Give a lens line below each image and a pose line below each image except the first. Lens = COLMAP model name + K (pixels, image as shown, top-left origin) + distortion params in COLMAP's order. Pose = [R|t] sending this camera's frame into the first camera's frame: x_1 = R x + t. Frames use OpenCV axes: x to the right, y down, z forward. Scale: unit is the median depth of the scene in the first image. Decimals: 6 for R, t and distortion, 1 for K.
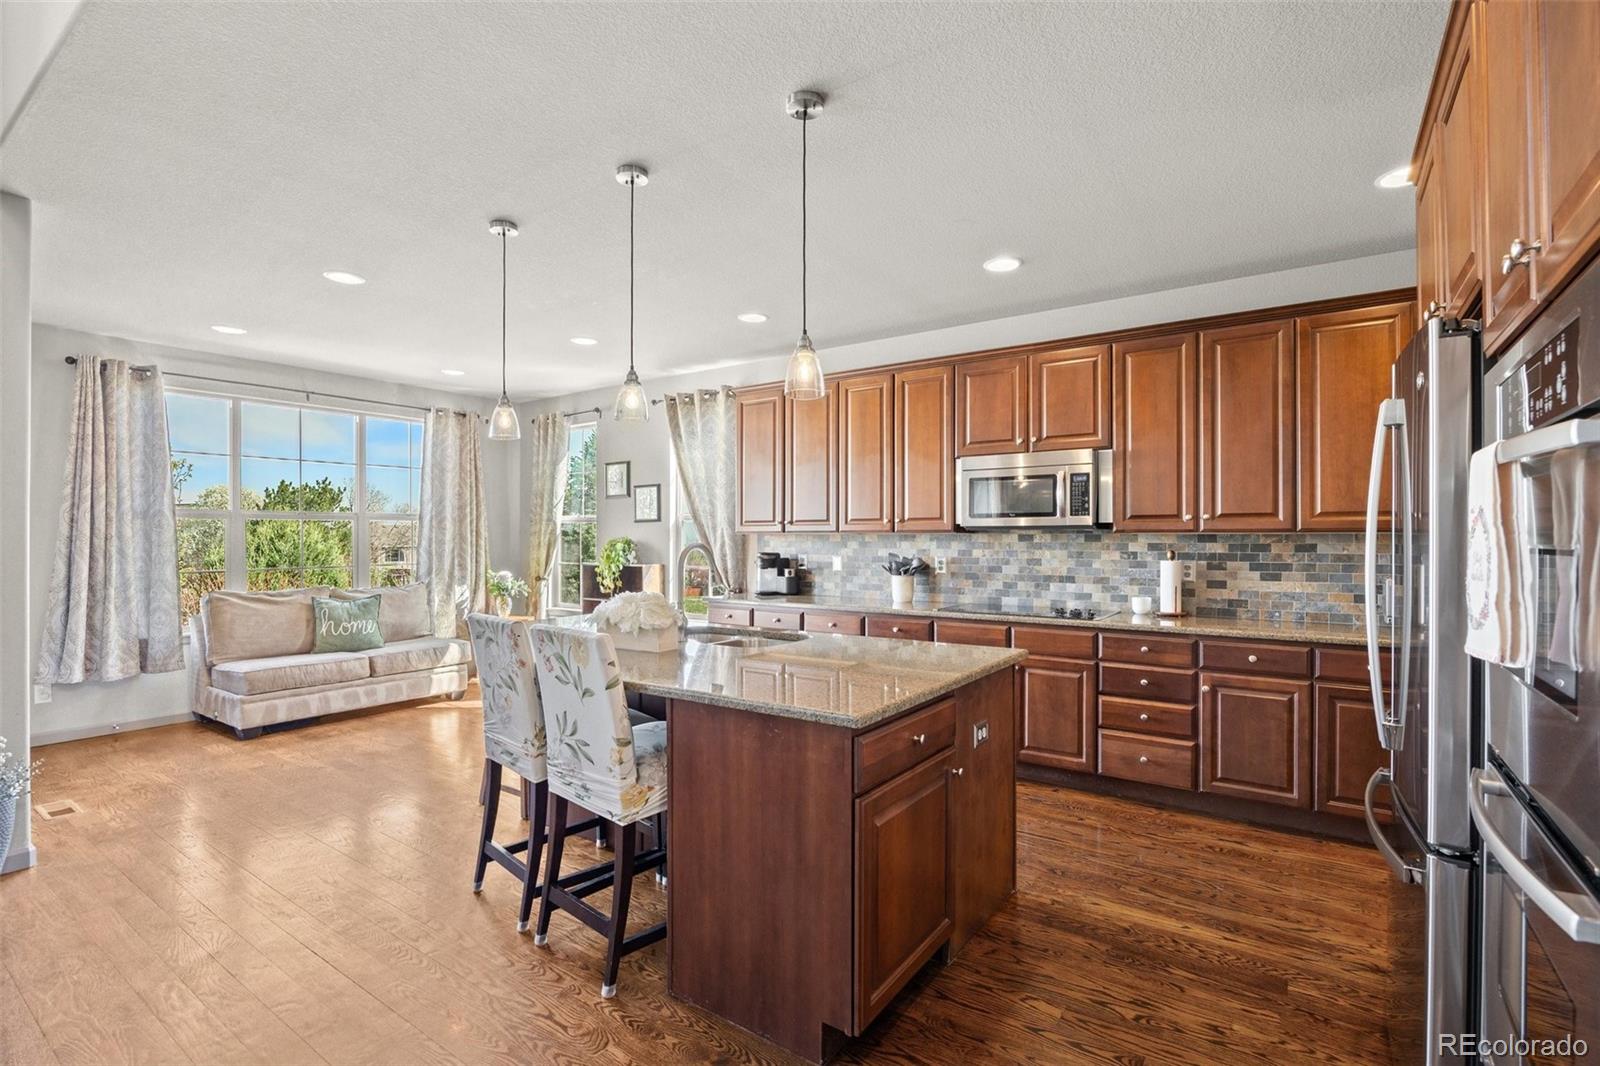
lens RADIAL K [[738.9, 0, 800.2], [0, 738.9, 536.7], [0, 0, 1]] dist [-0.016671, 0.000283]
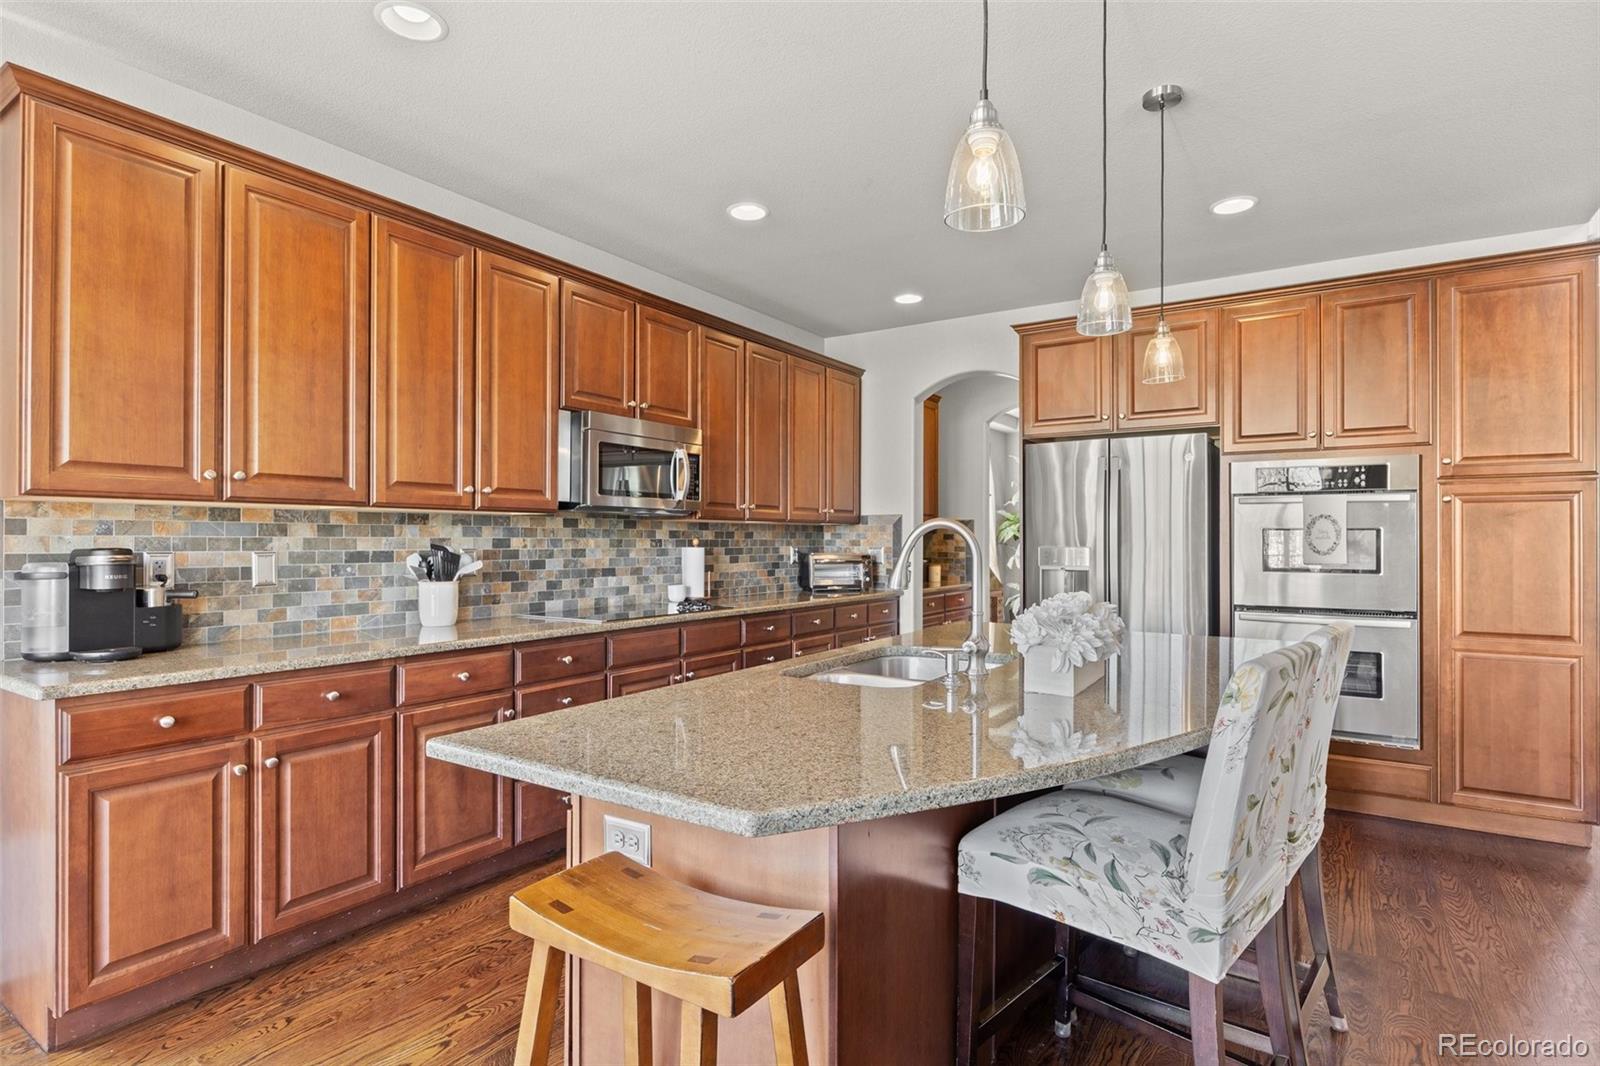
lens RADIAL K [[816.2, 0, 800.0], [0, 816.2, 533.0], [0, 0, 1]] dist [-0.003586, -0.001109]
pose [[-0.029830, 0.007012, 0.999530, -0.622735], [-0.004674, 0.999963, -0.007155, 0.019160], [-0.999544, -0.004885, -0.029796, 0.853615]]
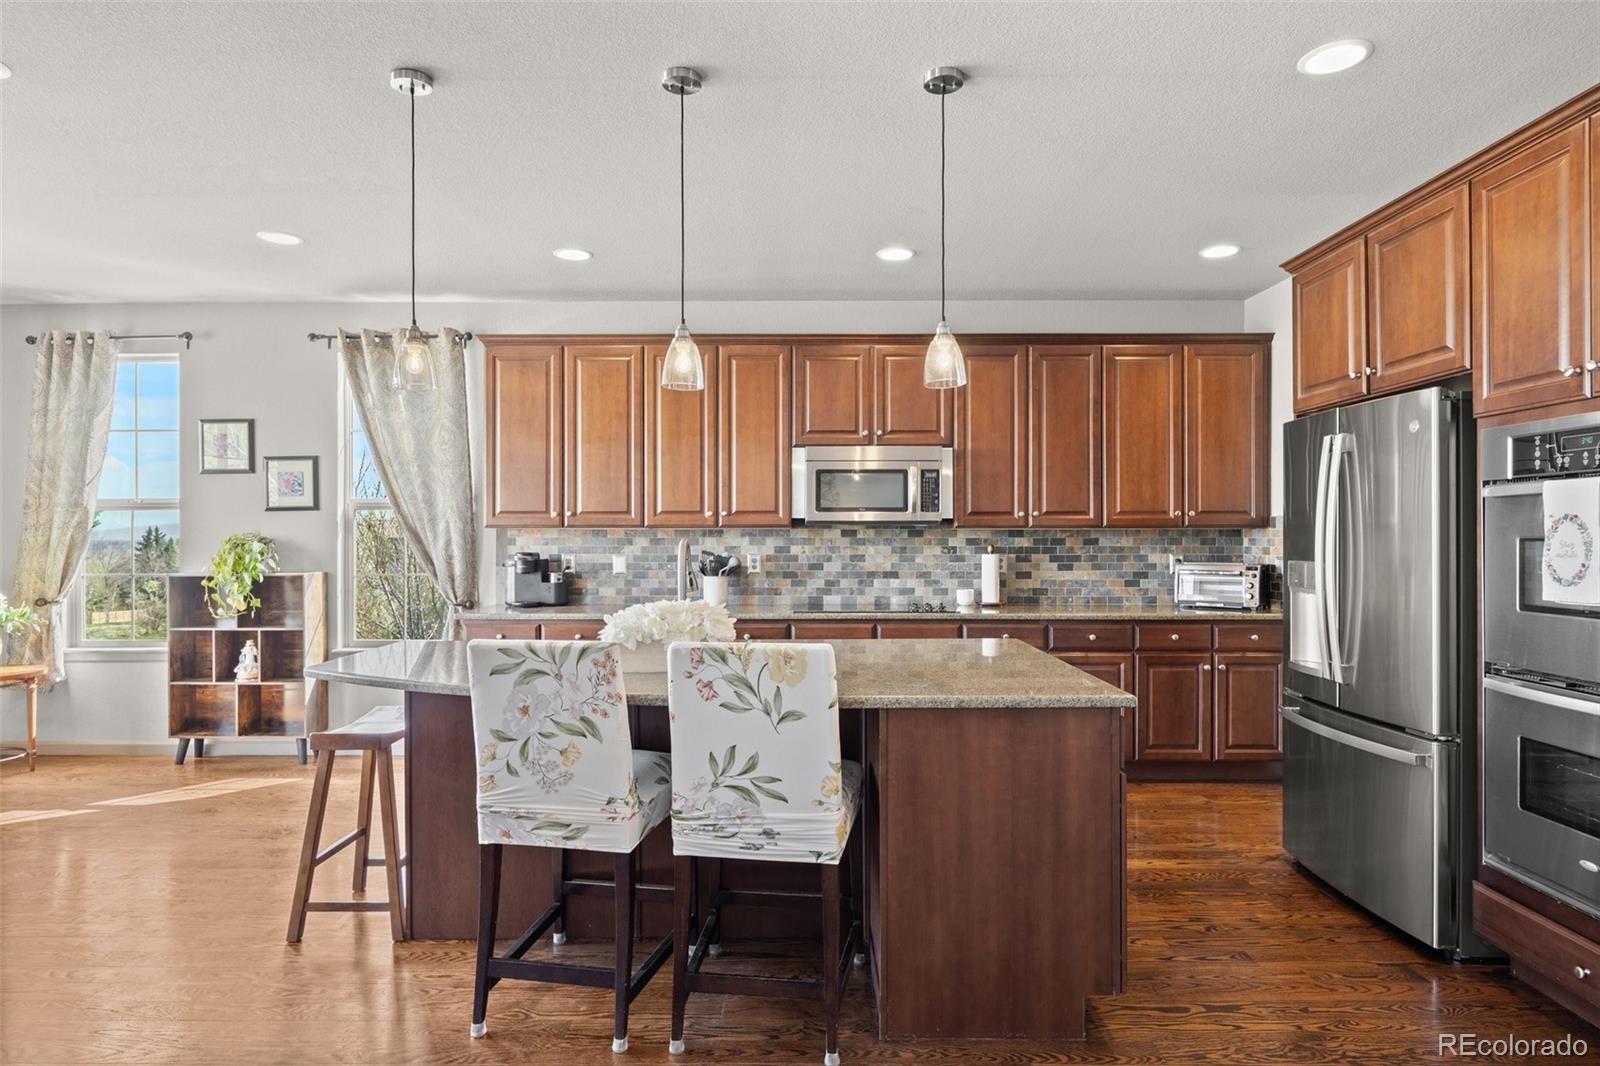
lens RADIAL K [[896.3, 0, 800.0], [0, 896.3, 533.0], [0, 0, 1]] dist [-0.003969, -0.000932]
pose [[0.821067, -0.000241, 0.570832, -0.452894], [0.000423, 1.000000, -0.000186, 0.001639], [-0.570831, 0.000394, 0.821067, 0.082240]]
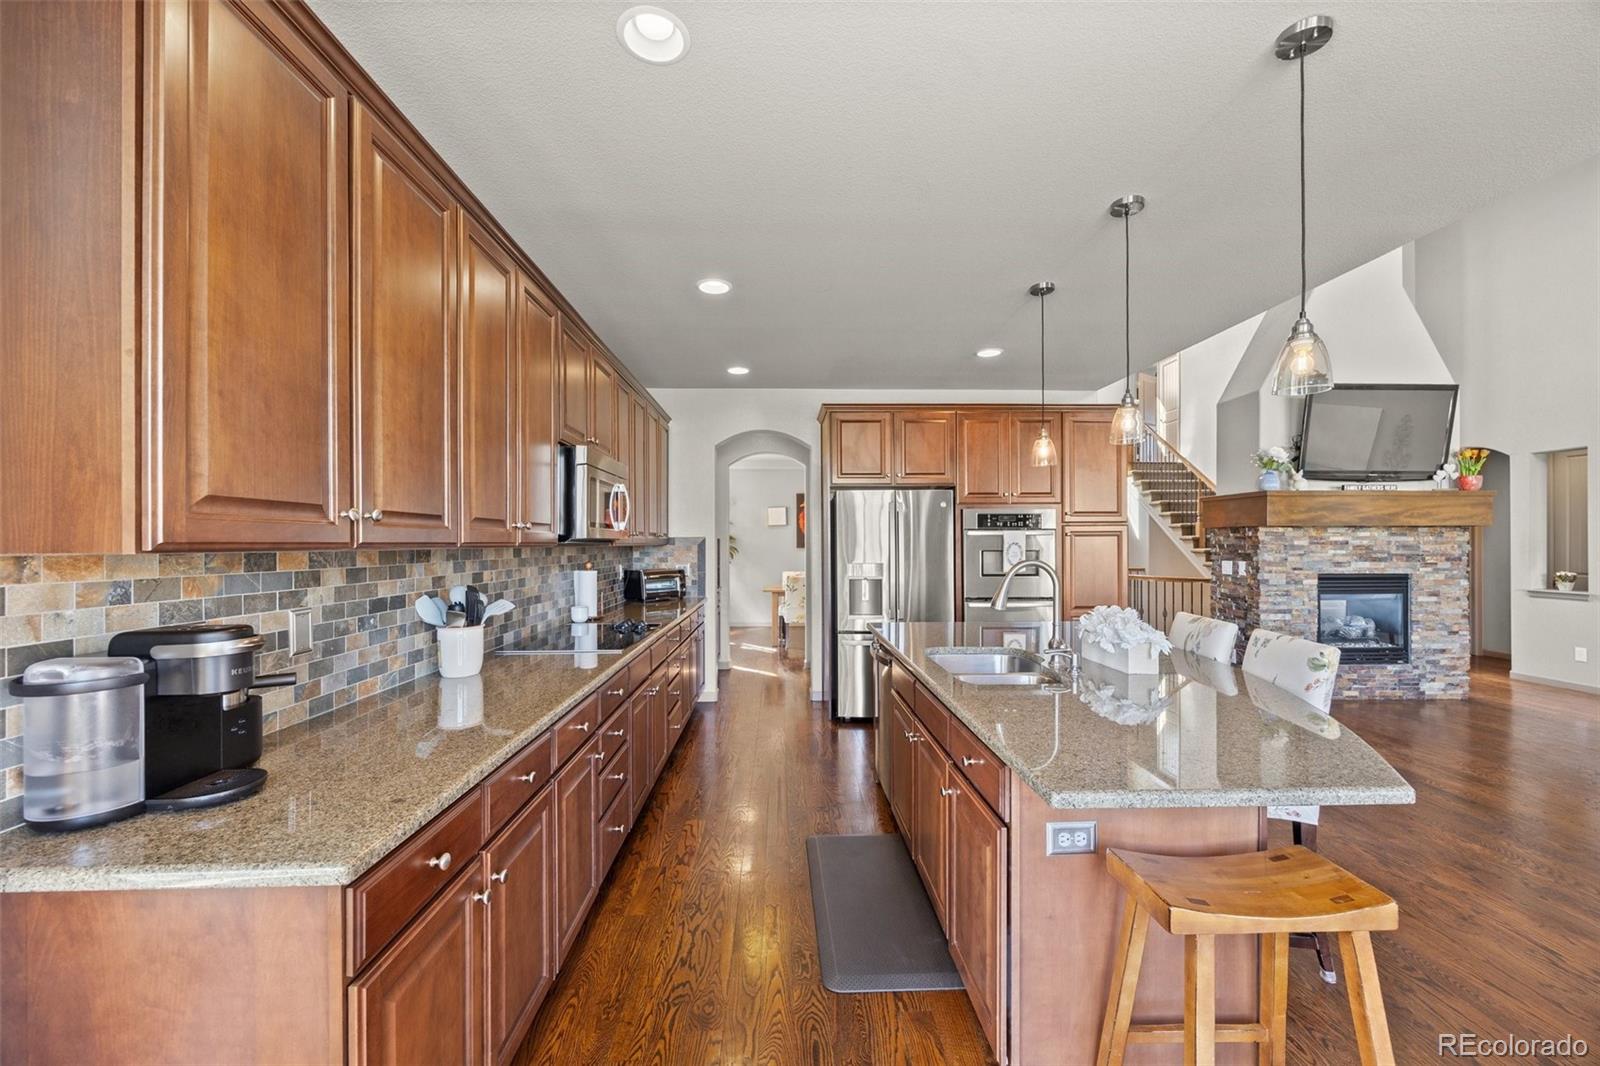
lens RADIAL K [[617.1, 0, 796.9], [0, 617.1, 537.1], [0, 0, 1]] dist [-0.000105, -0.000168]
pose [[-0.595091, 0.008925, 0.803609, -0.432107], [0.001558, 0.999949, -0.009952, -0.008687], [-0.803657, -0.004671, -0.595075, 1.256788]]
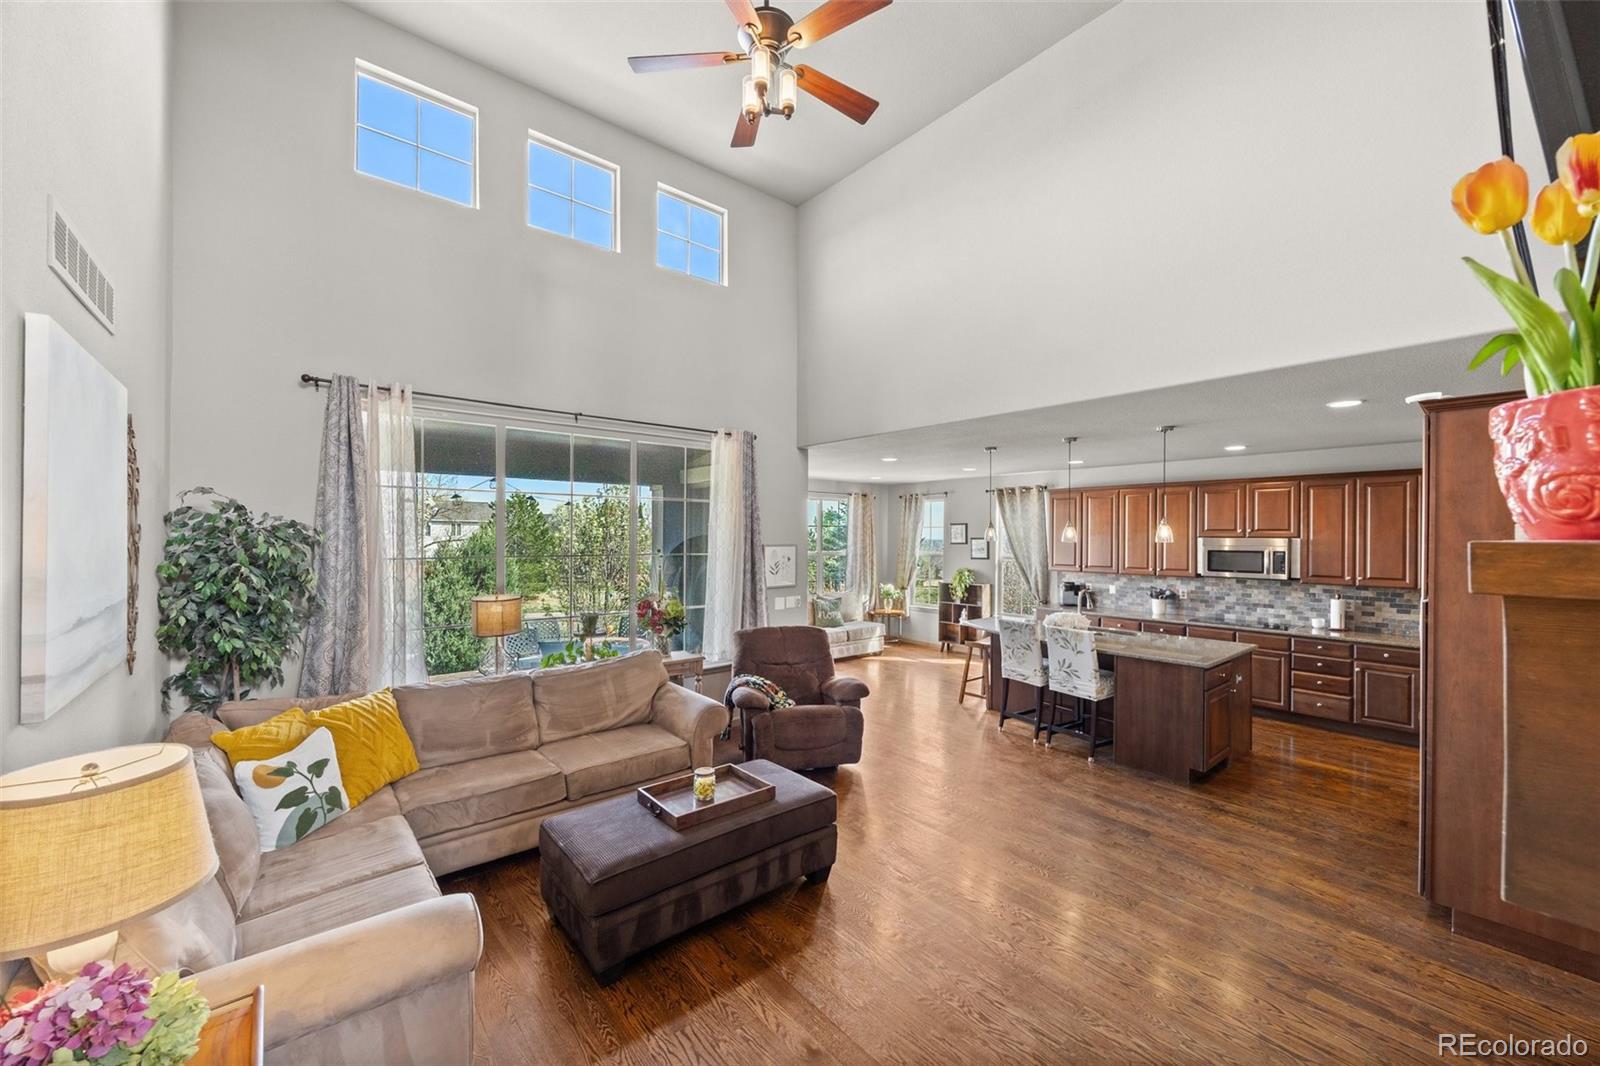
lens RADIAL K [[617.1, 0, 796.9], [0, 617.1, 537.1], [0, 0, 1]] dist [-0.000105, -0.000168]
pose [[0.964756, 0.005554, -0.263087, -0.370400], [-0.004518, 0.999979, 0.004542, -0.118208], [0.263107, -0.003194, 0.964761, -0.790093]]
